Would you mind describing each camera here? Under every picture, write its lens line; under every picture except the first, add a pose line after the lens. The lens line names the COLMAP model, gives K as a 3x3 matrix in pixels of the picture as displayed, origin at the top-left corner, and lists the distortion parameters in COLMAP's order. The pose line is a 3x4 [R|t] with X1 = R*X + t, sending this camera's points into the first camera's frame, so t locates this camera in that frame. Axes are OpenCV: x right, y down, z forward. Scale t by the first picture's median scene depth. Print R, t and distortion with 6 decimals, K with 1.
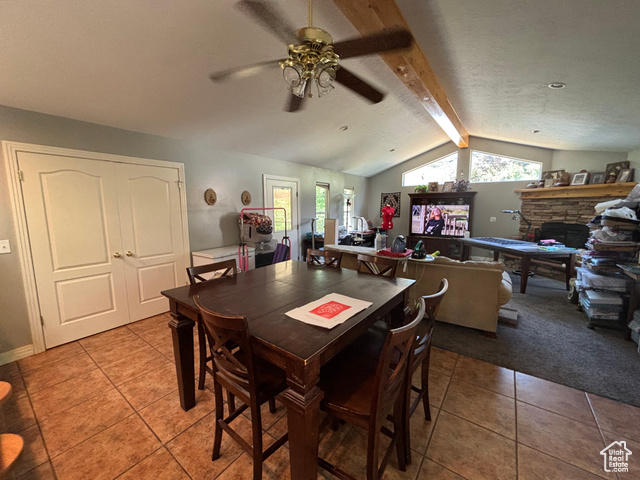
lens RADIAL K [[258.3, 0, 318.2], [0, 258.3, 240.3], [0, 0, 1]] dist [0.000972, 0.000147]
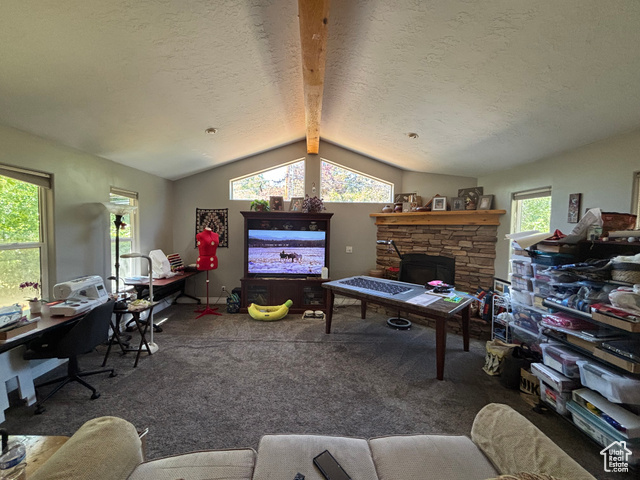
lens RADIAL K [[258.3, 0, 318.2], [0, 258.3, 240.3], [0, 0, 1]] dist [0.000972, 0.000147]
pose [[0.794631, -0.008561, 0.607033, 0.126355], [0.059392, 0.996200, -0.063696, -0.064005], [-0.604181, 0.086668, 0.792120, 0.429194]]
